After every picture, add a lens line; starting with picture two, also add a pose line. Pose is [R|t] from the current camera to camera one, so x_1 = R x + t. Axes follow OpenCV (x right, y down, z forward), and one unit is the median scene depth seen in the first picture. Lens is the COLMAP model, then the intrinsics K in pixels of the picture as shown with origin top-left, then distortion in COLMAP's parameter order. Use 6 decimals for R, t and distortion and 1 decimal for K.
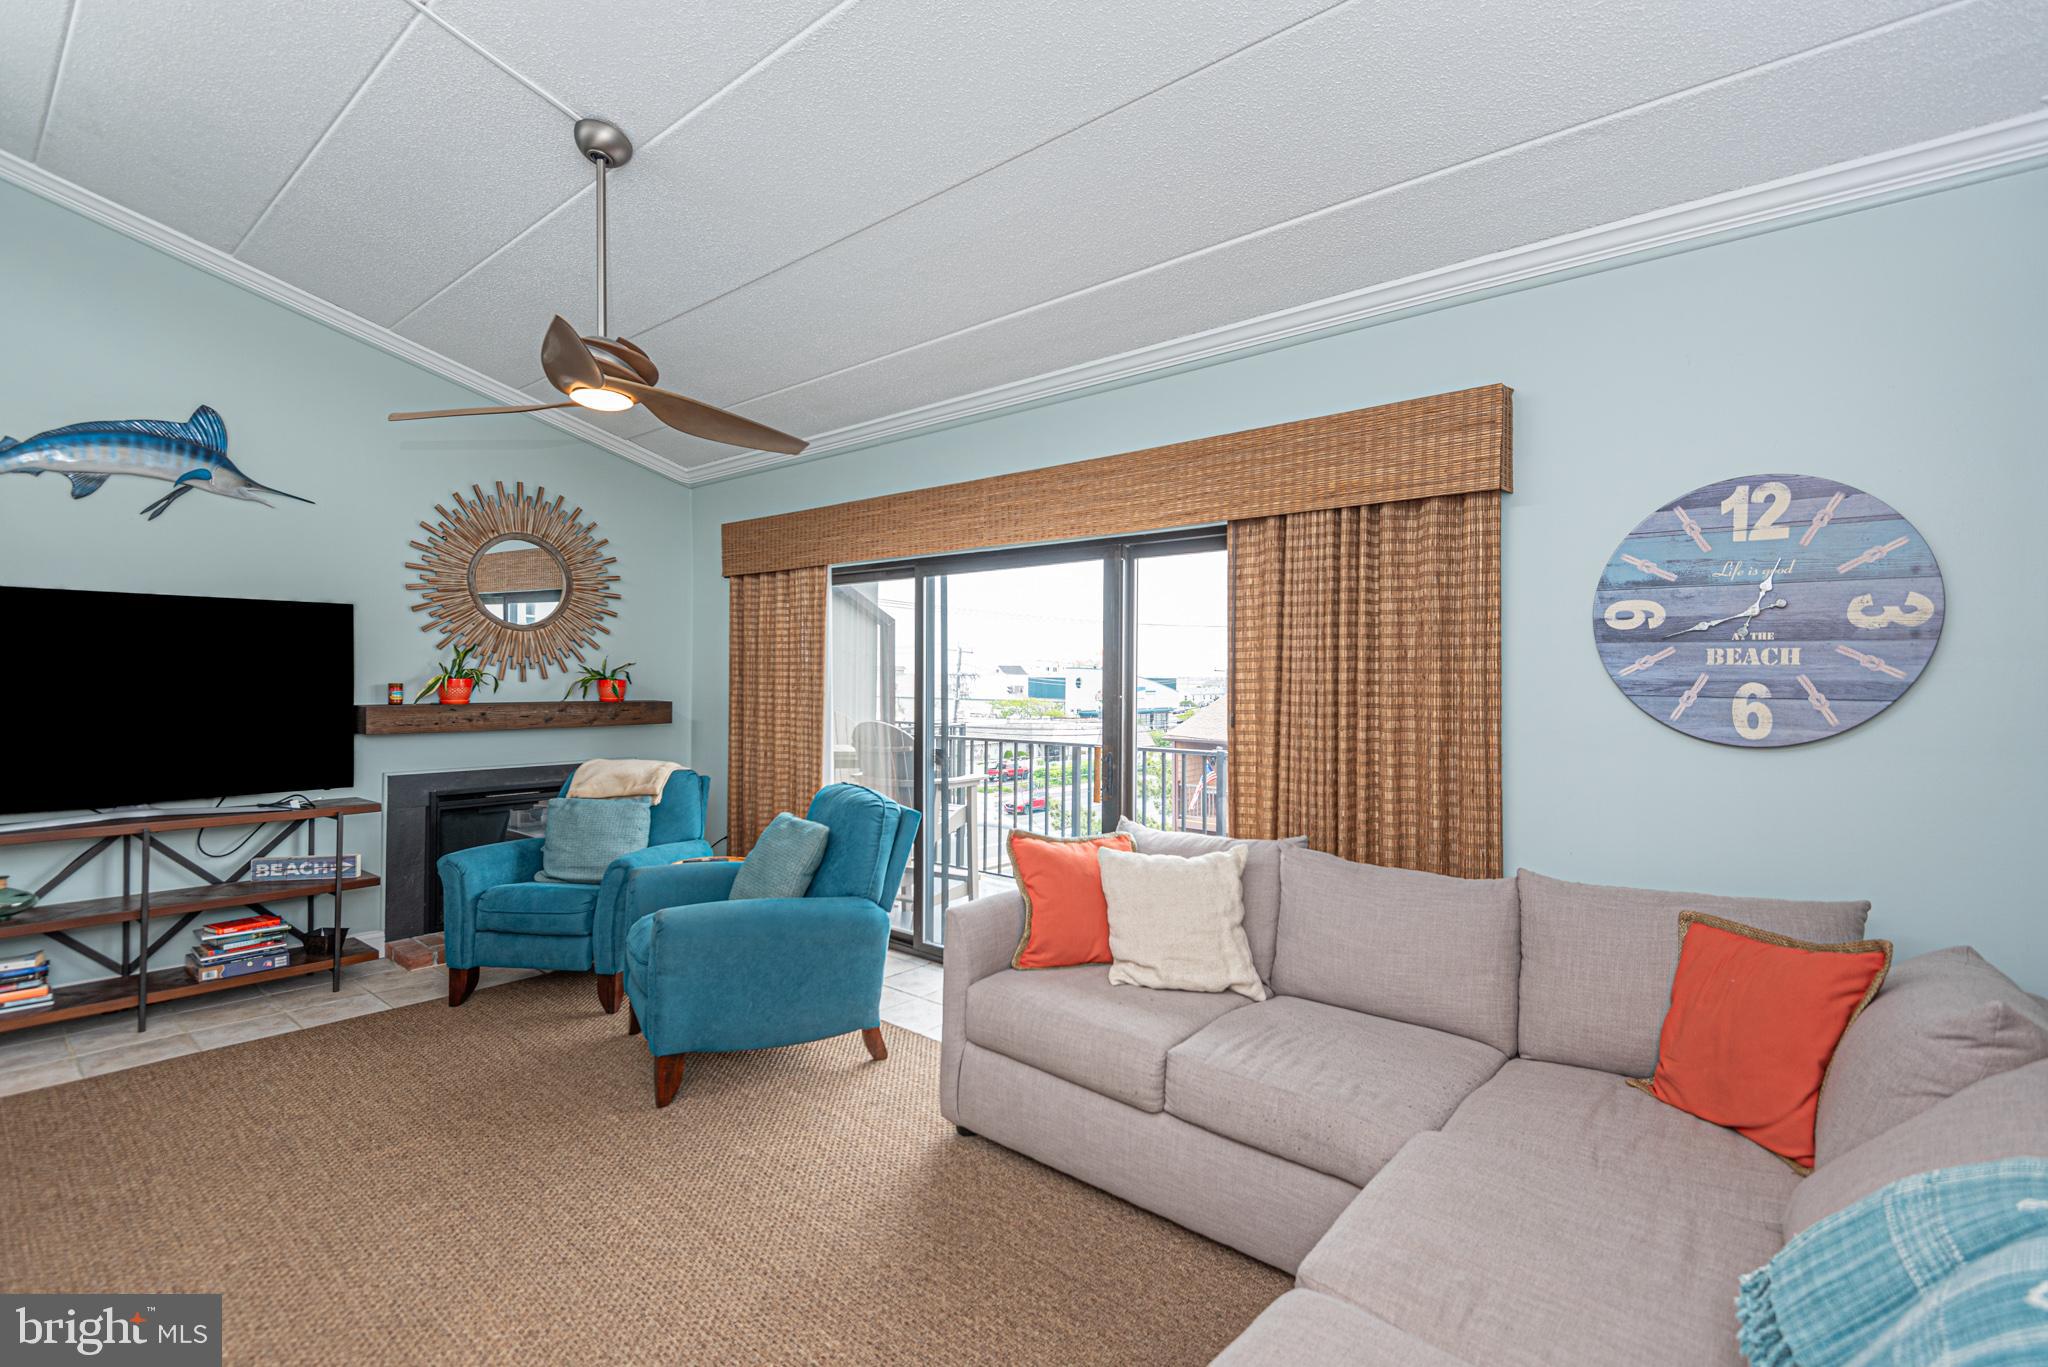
lens RADIAL K [[980.3, 0, 1047.6], [0, 980.3, 679.3], [0, 0, 1]] dist [0.076028, -0.038329]
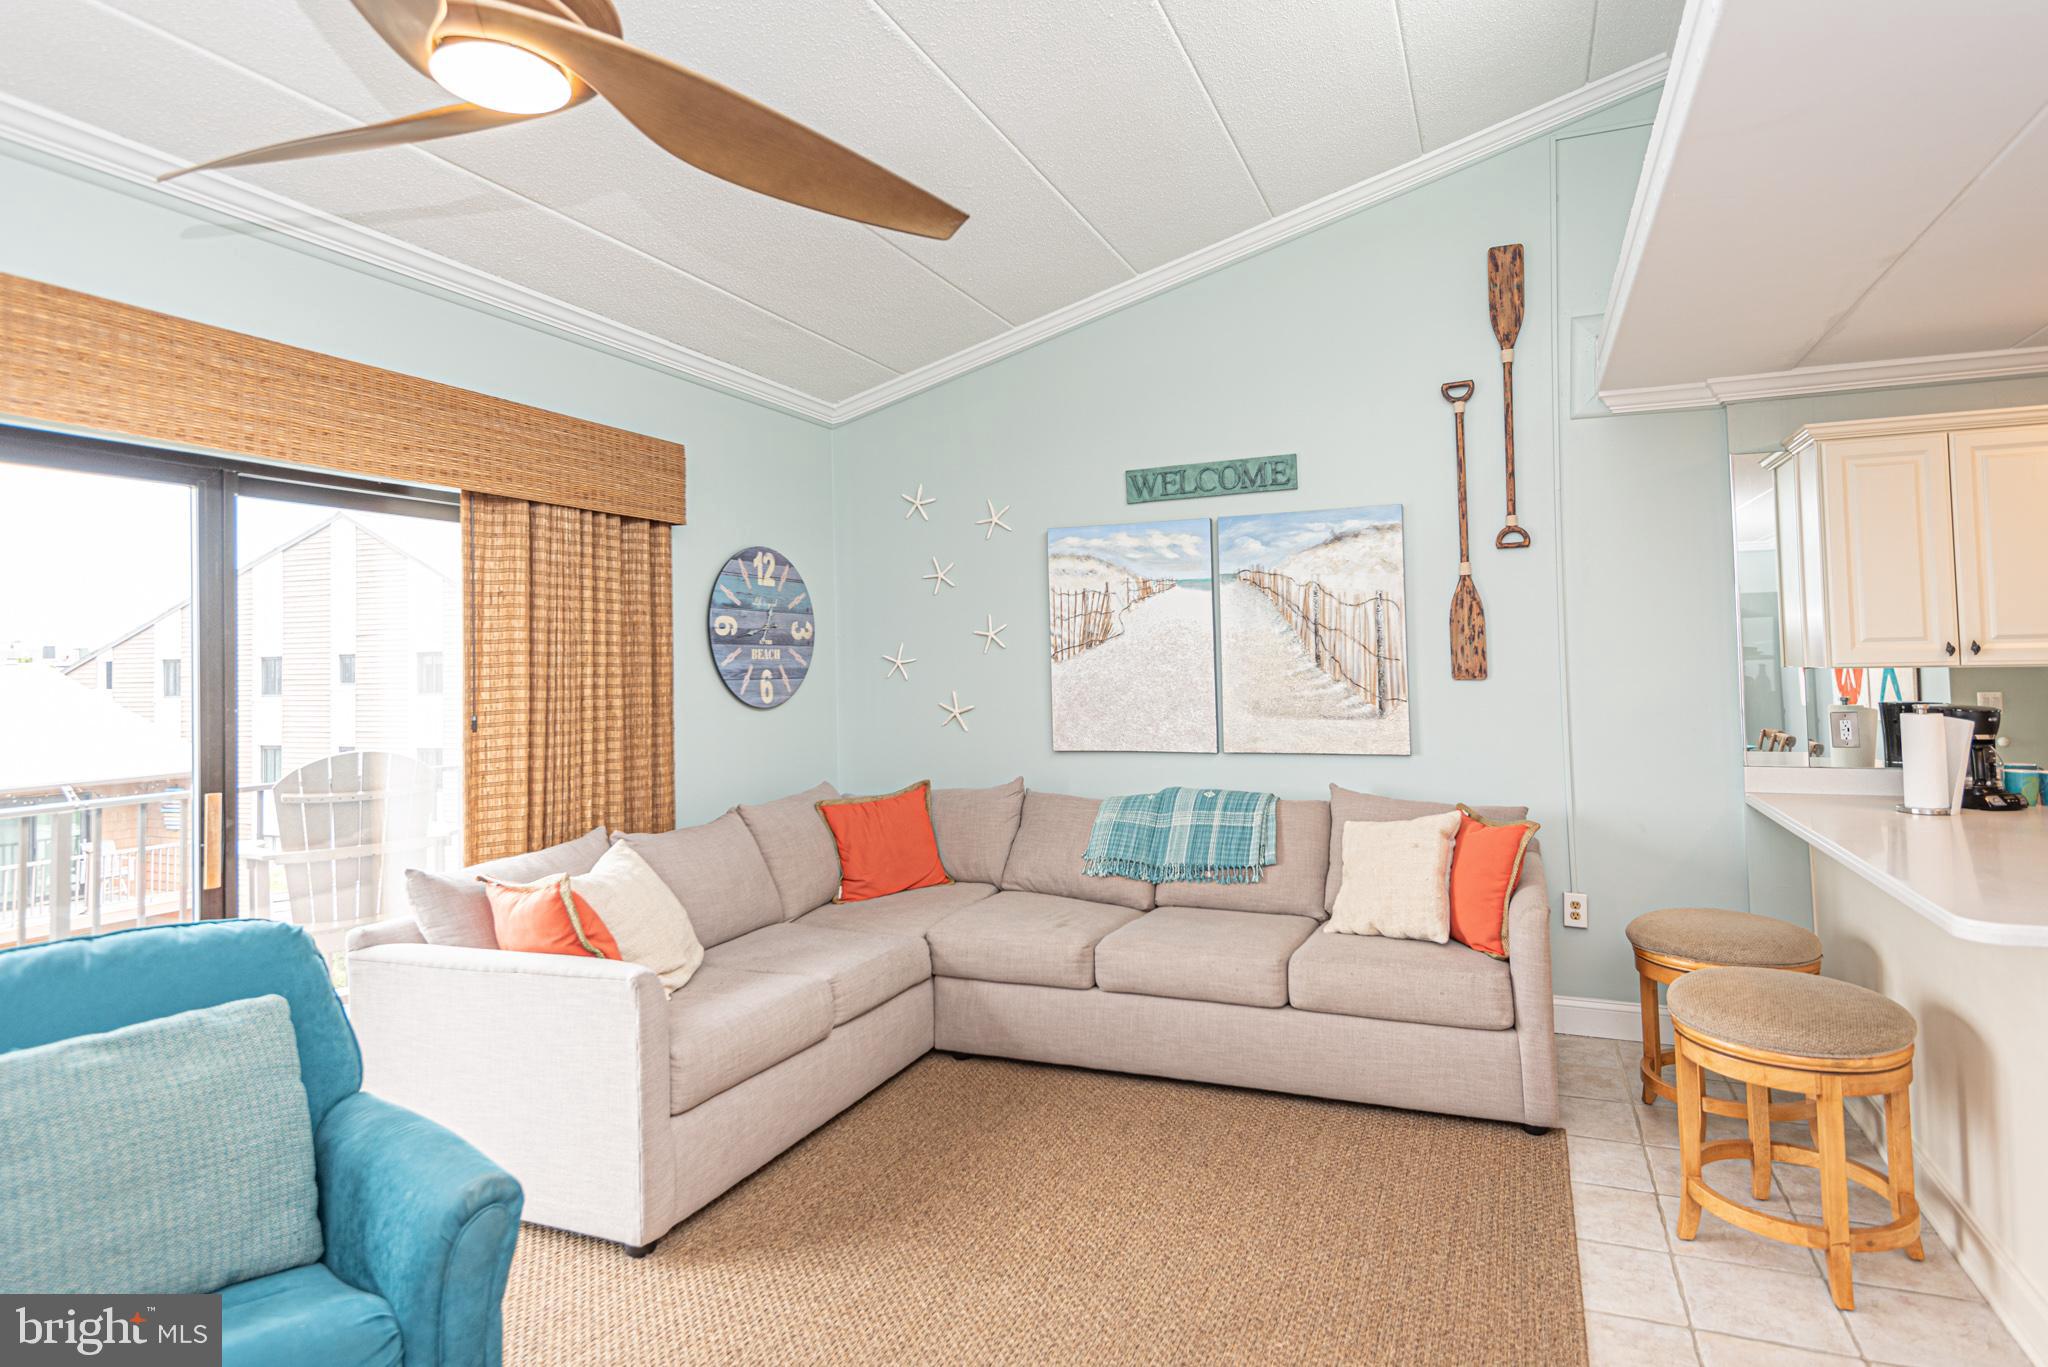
lens RADIAL K [[1059.8, 0, 1031.0], [0, 1059.8, 631.2], [0, 0, 1]] dist [0.000332, -0.000004]
pose [[-0.293816, 0.025796, 0.955514, -0.560853], [0.020540, 0.999575, -0.020670, -0.007690], [-0.955641, 0.013553, -0.294221, 0.547677]]
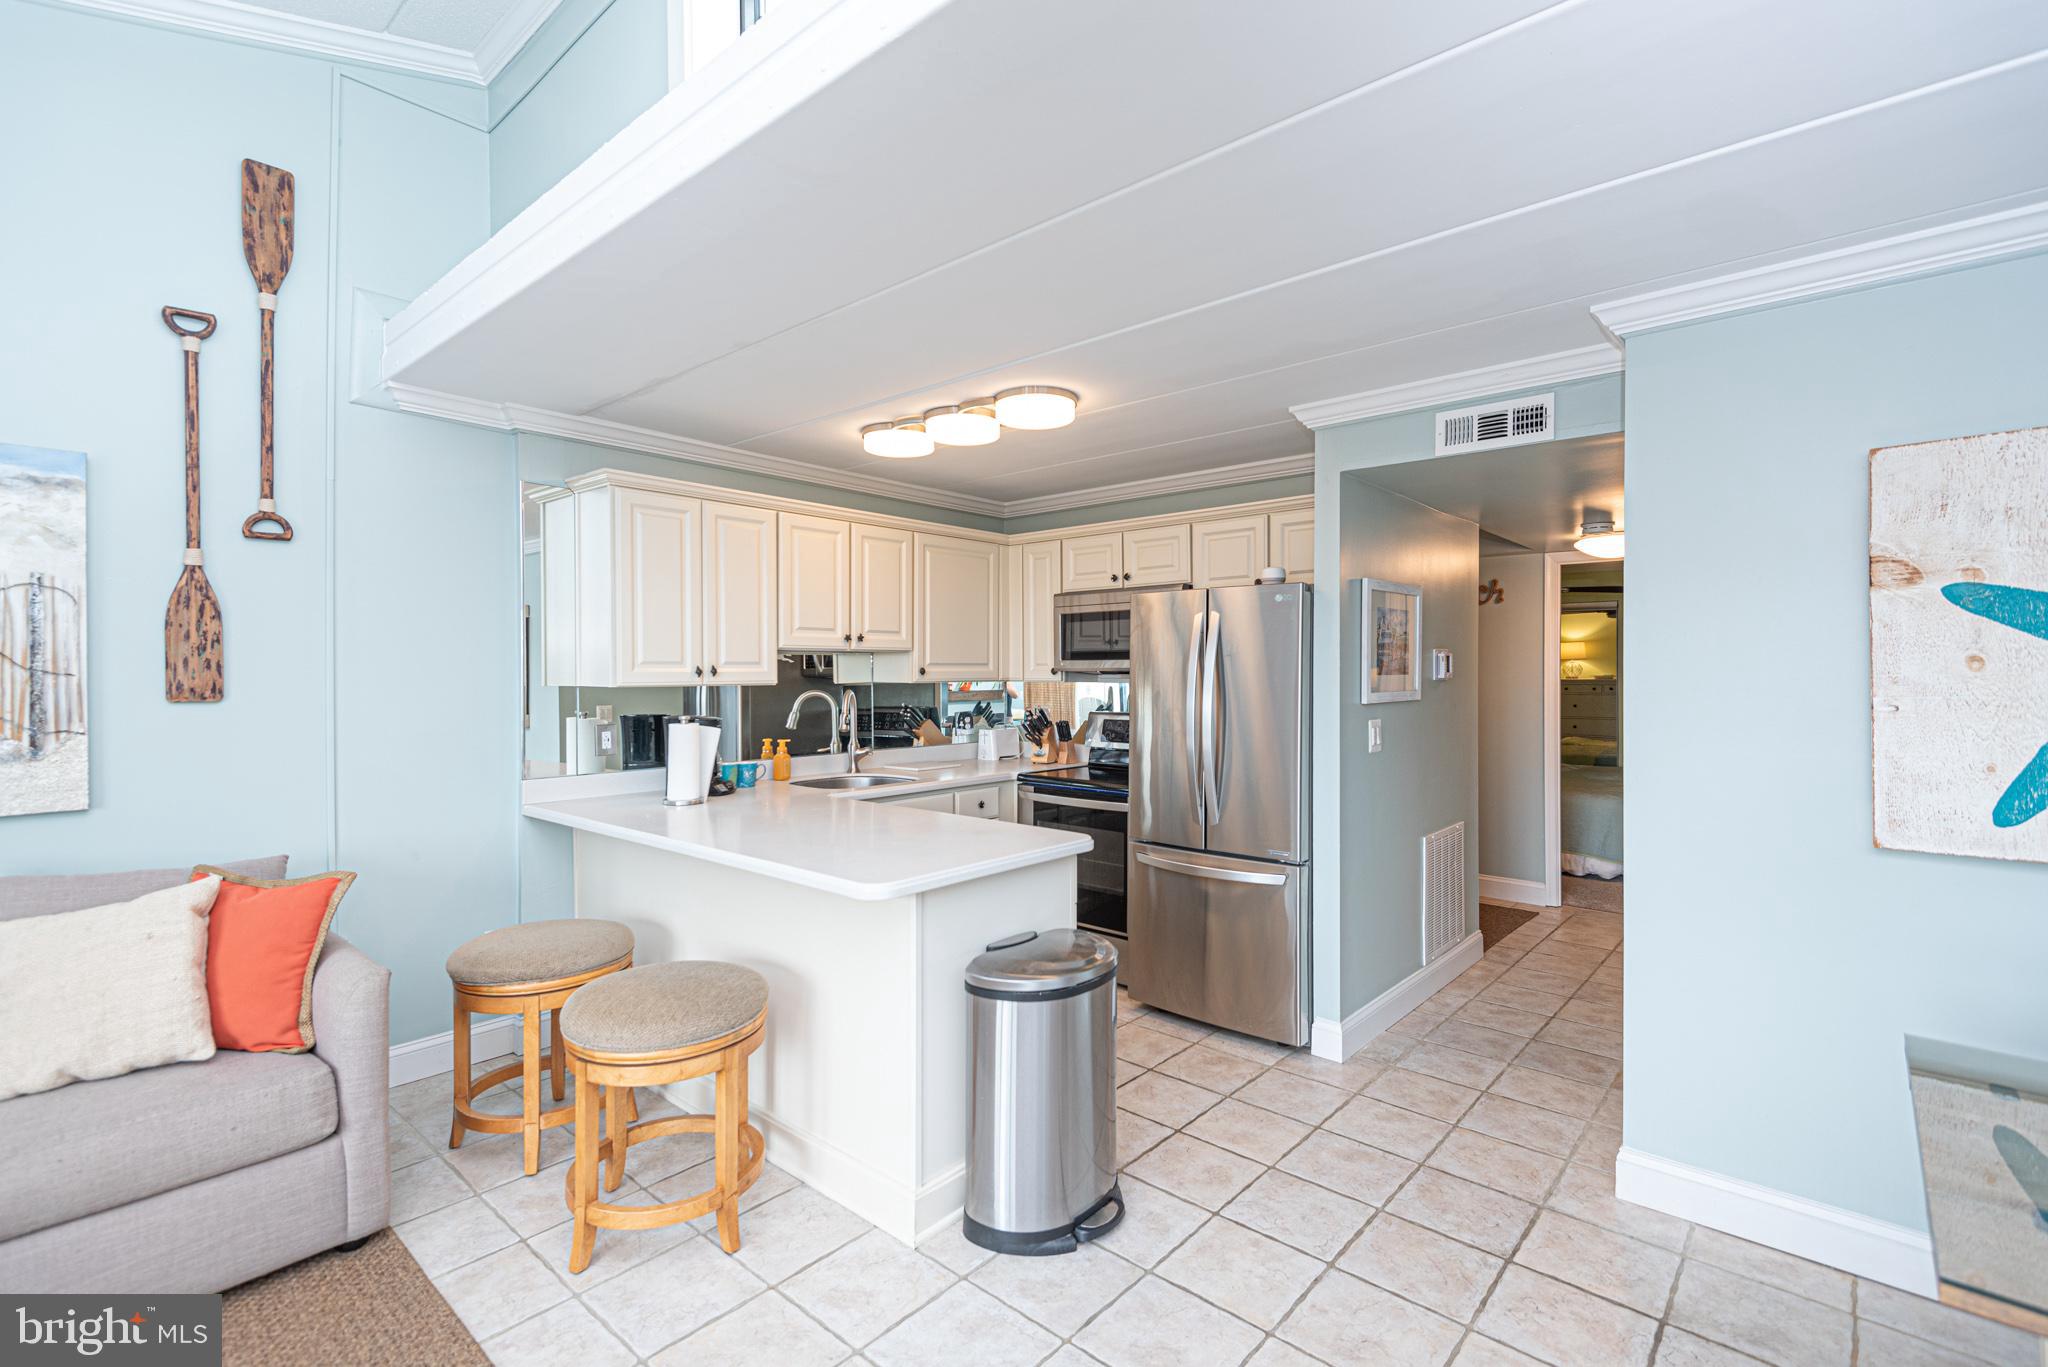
lens RADIAL K [[928.8, 0, 1049.2], [0, 928.8, 671.5], [0, 0, 1]] dist [0.004450, -0.001026]
pose [[-0.999968, -0.006526, 0.004552, -0.393781], [-0.006497, 0.999958, 0.006405, -0.005108], [-0.004594, 0.006375, -0.999969, 0.535968]]
